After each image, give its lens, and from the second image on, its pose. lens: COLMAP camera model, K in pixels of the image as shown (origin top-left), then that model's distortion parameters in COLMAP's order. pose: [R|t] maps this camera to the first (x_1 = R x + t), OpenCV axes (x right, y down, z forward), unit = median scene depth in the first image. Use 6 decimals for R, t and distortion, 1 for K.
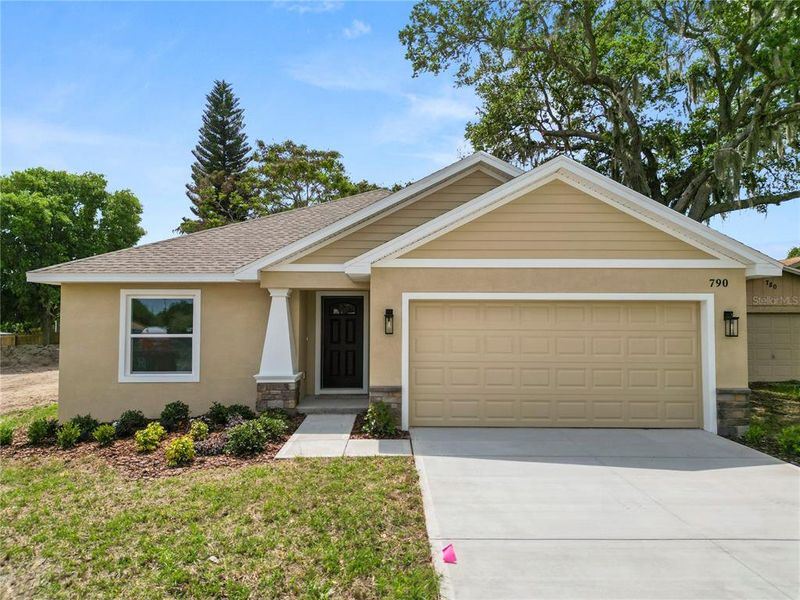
lens RADIAL K [[560.7, 0, 400.0], [0, 560.7, 300.0], [0, 0, 1]] dist [0.068814, -0.064154]
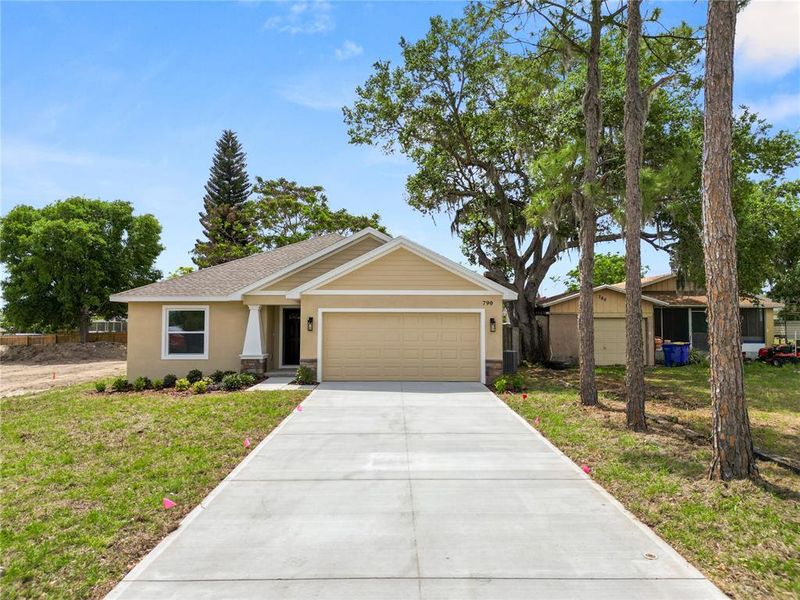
lens RADIAL K [[560.7, 0, 400.0], [0, 560.7, 300.0], [0, 0, 1]] dist [0.068814, -0.064154]
pose [[0.999880, -0.000855, -0.015488, 0.250673], [0.000804, 0.999994, -0.003302, -0.028310], [0.015491, 0.003289, 0.999875, -0.698588]]
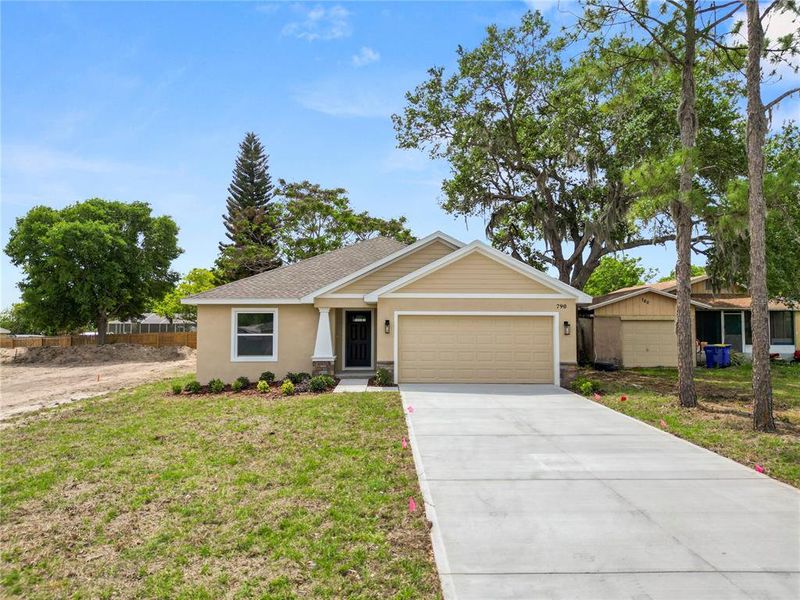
lens RADIAL K [[561.0, 0, 399.0], [0, 561.0, 295.8], [0, 0, 1]] dist [0.067248, -0.060644]
pose [[0.999976, 0.000689, 0.006834, 0.005684], [-0.000601, 0.999917, -0.012903, -0.033592], [-0.006843, 0.012899, 0.999893, -0.725006]]
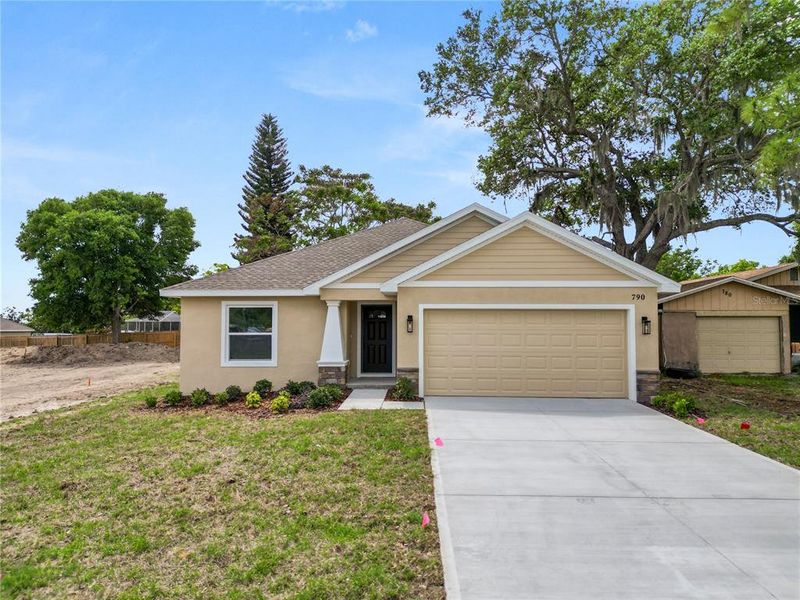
lens RADIAL K [[560.7, 0, 400.0], [0, 560.7, 300.0], [0, 0, 1]] dist [0.068814, -0.064154]
pose [[0.998806, -0.002141, -0.048815, 0.021152], [0.002021, 0.999995, -0.002505, -0.016912], [0.048821, 0.002404, 0.998805, -0.387593]]
